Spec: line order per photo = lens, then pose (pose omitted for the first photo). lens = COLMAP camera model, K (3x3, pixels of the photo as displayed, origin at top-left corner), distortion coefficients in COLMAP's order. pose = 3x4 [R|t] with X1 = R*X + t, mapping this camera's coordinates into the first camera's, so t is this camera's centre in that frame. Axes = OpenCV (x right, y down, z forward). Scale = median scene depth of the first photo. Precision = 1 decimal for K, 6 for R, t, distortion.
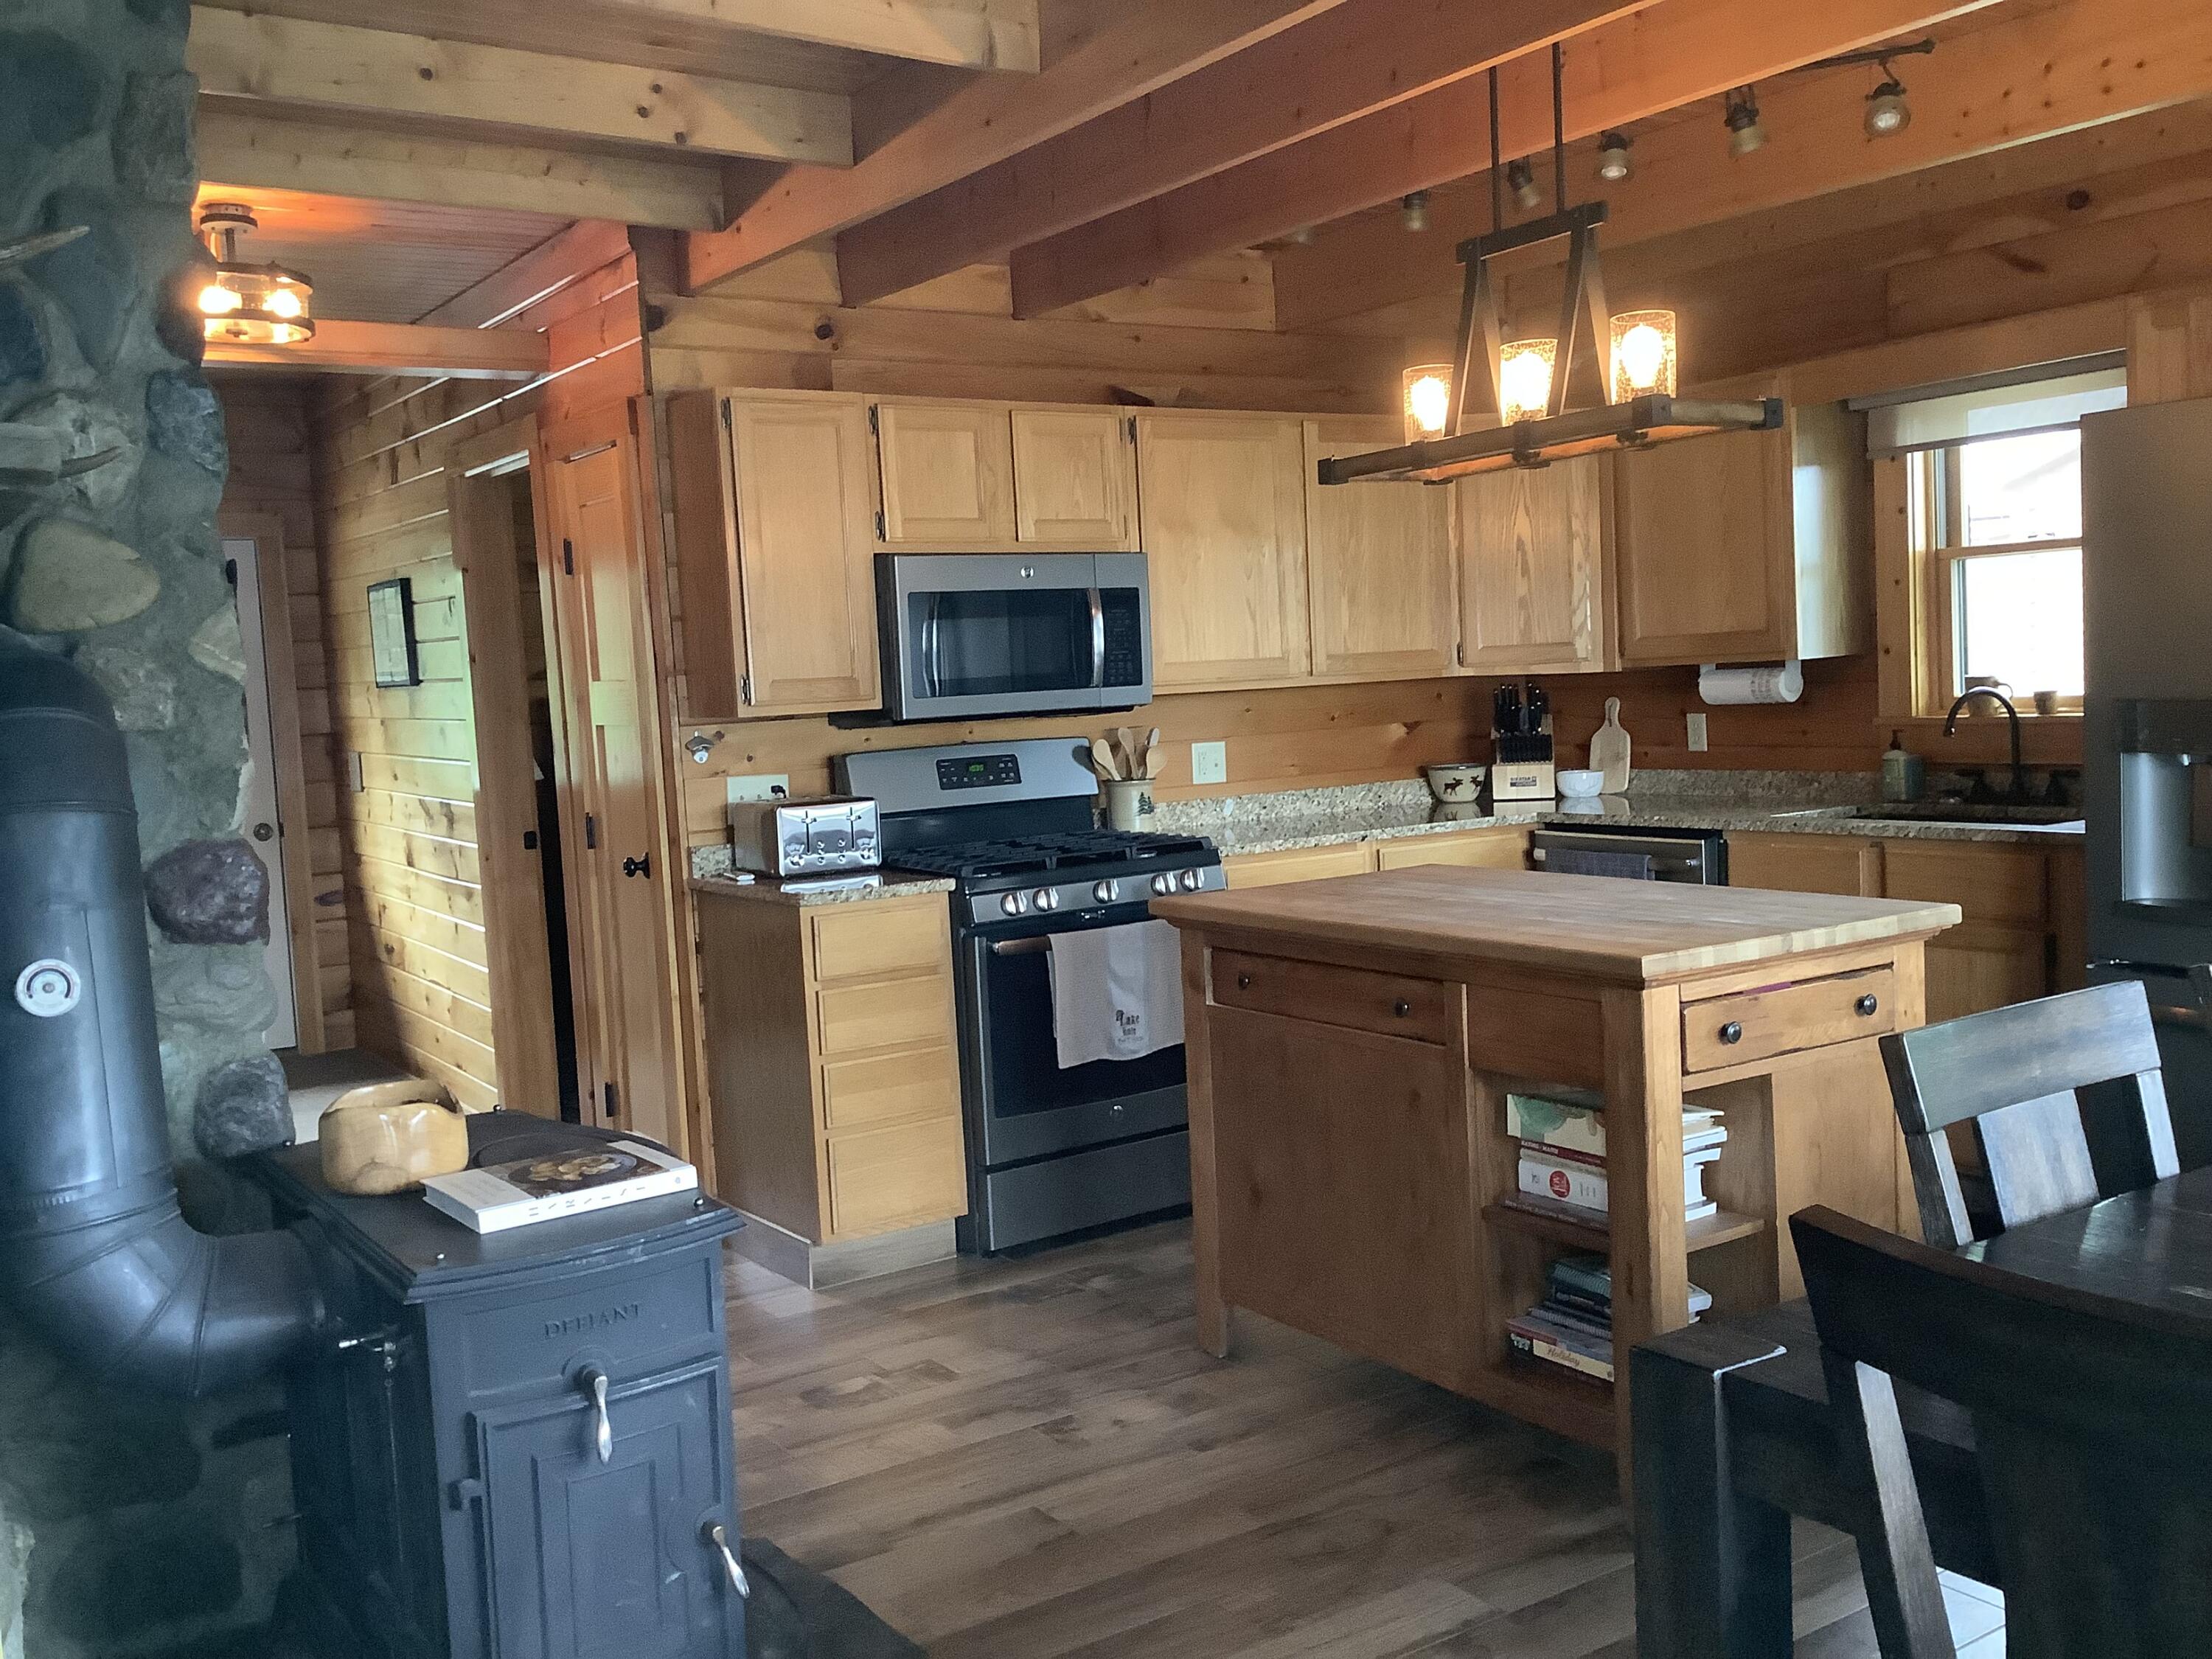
lens RADIAL K [[2037.8, 0, 1107.2], [0, 2037.8, 825.4], [0, 0, 1]] dist [0.037956, 0.000000]
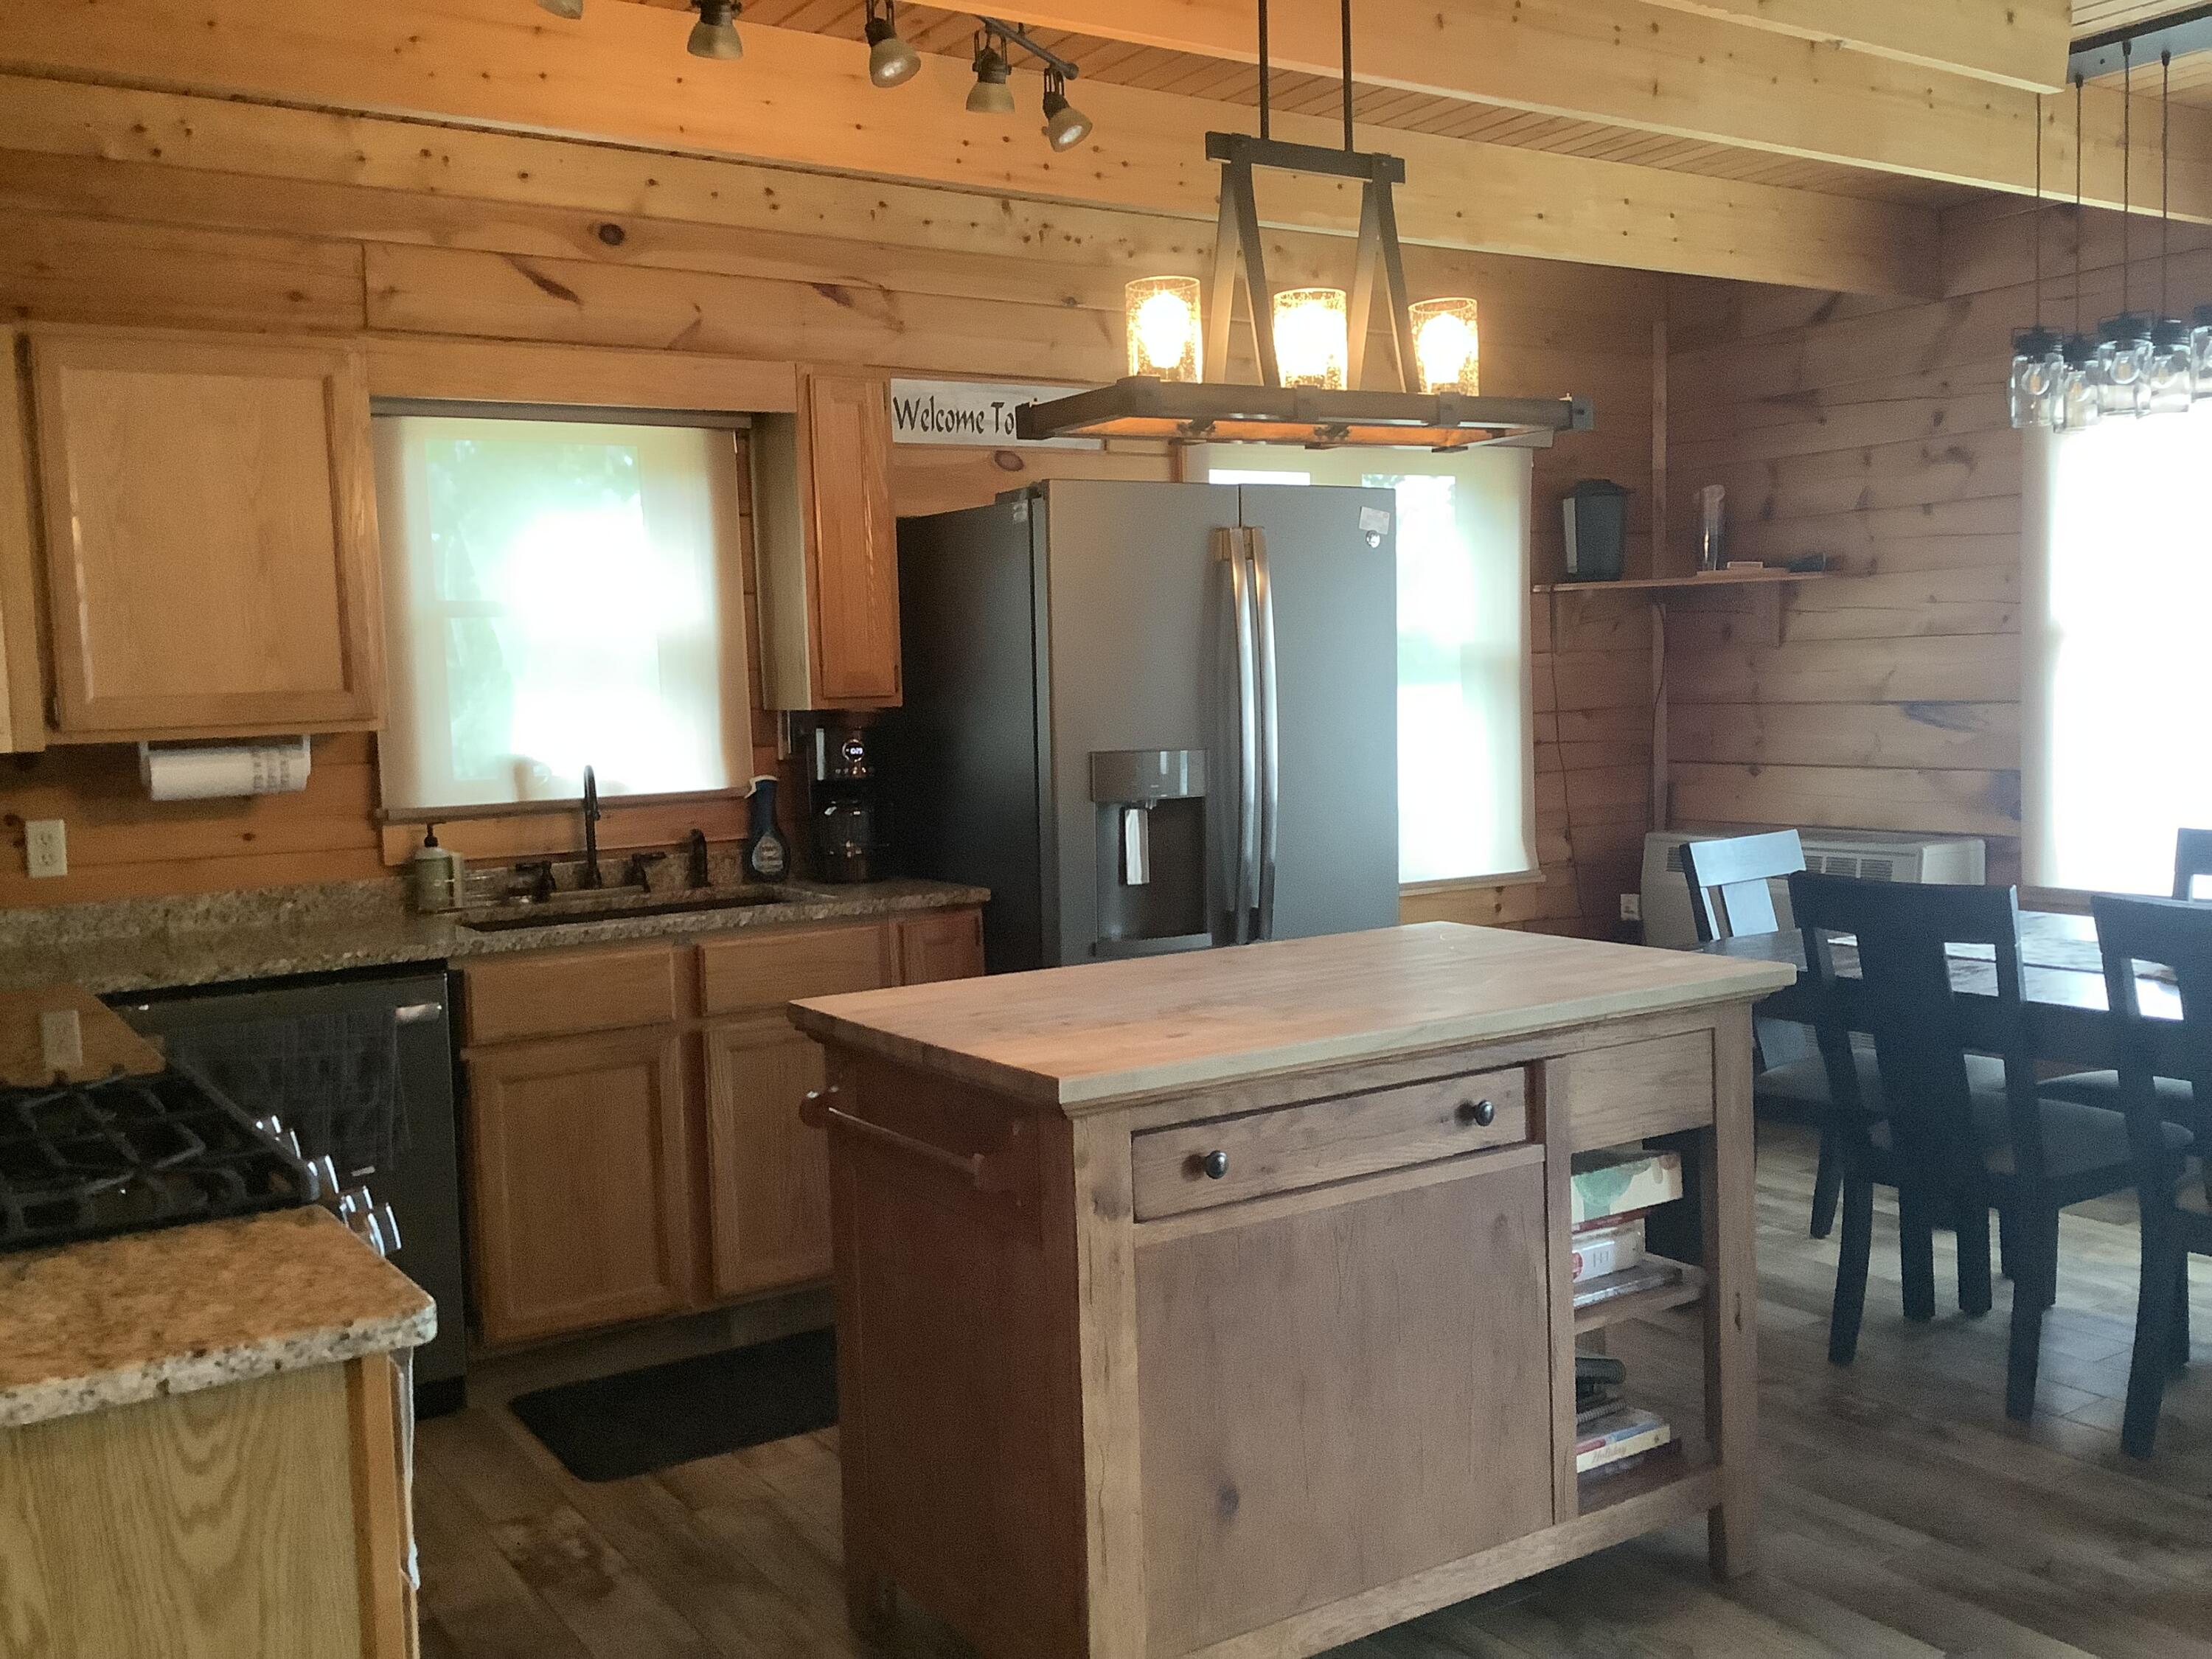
lens RADIAL K [[2037.8, 0, 1130.1], [0, 2037.8, 833.0], [0, 0, 1]] dist [0.037956, 0.000000]
pose [[0.009814, -0.022560, 0.999697, -0.494643], [0.106878, 0.994042, 0.021383, -0.037355], [-0.994224, 0.106635, 0.012167, 0.871890]]
